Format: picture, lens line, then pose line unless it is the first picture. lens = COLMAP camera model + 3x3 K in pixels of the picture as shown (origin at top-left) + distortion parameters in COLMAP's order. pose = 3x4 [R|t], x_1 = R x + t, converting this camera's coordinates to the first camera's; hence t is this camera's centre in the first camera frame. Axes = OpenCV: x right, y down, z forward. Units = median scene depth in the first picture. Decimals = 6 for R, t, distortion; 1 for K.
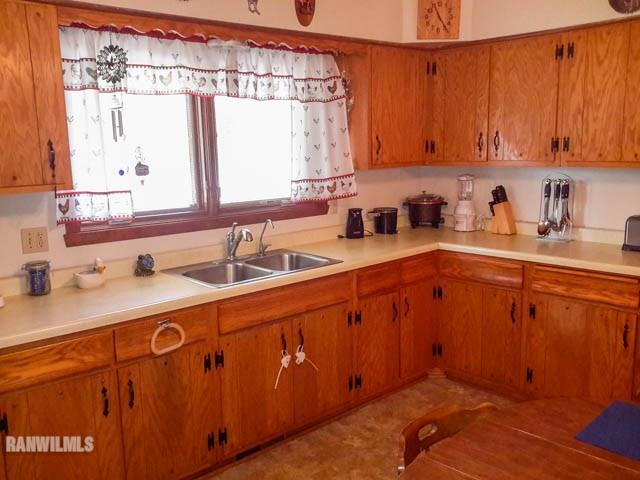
lens RADIAL K [[594.1, 0, 311.5], [0, 594.1, 243.8], [0, 0, 1]] dist [0.123576, -0.302882]
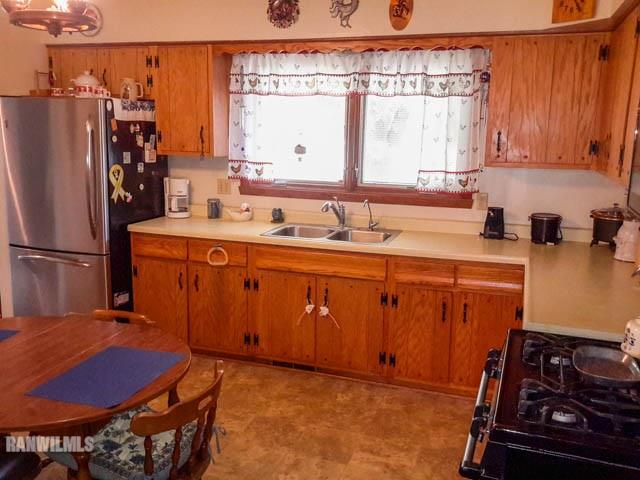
lens RADIAL K [[594.1, 0, 311.5], [0, 594.1, 243.8], [0, 0, 1]] dist [0.123576, -0.302882]
pose [[0.480978, 0.199319, -0.853775, 0.835986], [-0.176335, 0.975908, 0.128492, -0.081446], [0.858817, 0.088749, 0.504537, 0.300008]]
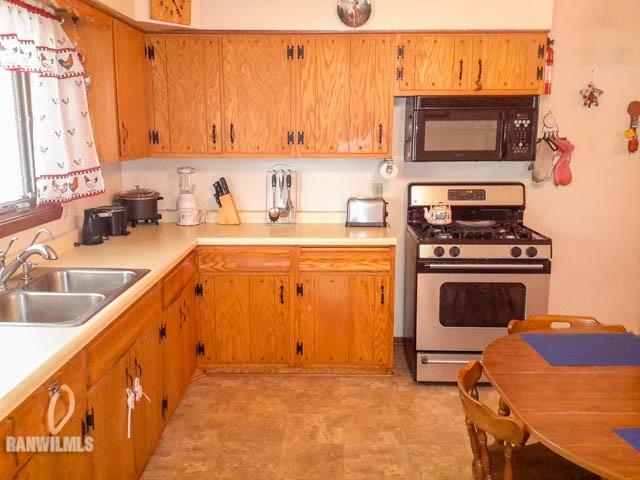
lens RADIAL K [[594.1, 0, 311.5], [0, 594.1, 243.8], [0, 0, 1]] dist [0.123576, -0.302882]
pose [[0.680788, -0.112186, 0.723839, -0.368117], [0.105639, 0.992908, 0.054531, -0.026556], [-0.724823, 0.039342, 0.687811, 0.217055]]
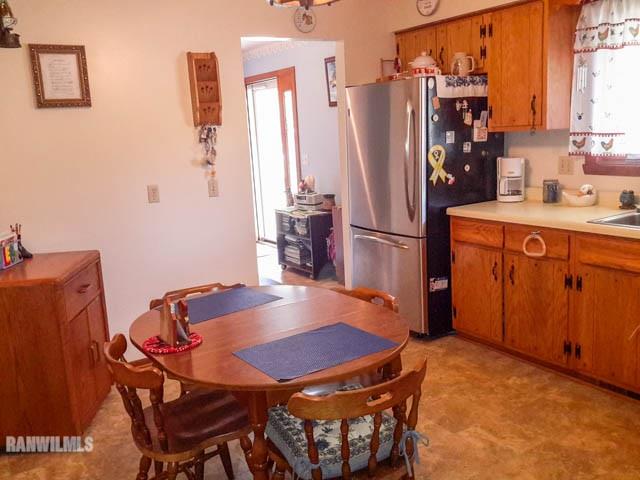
lens RADIAL K [[608.5, 0, 308.7], [0, 608.5, 241.2], [0, 0, 1]] dist [0.024354, -0.008334]
pose [[-0.182094, 0.213478, -0.959827, 0.803425], [-0.101544, 0.966846, 0.234304, -0.082927], [0.978024, 0.140130, -0.154380, 0.505137]]
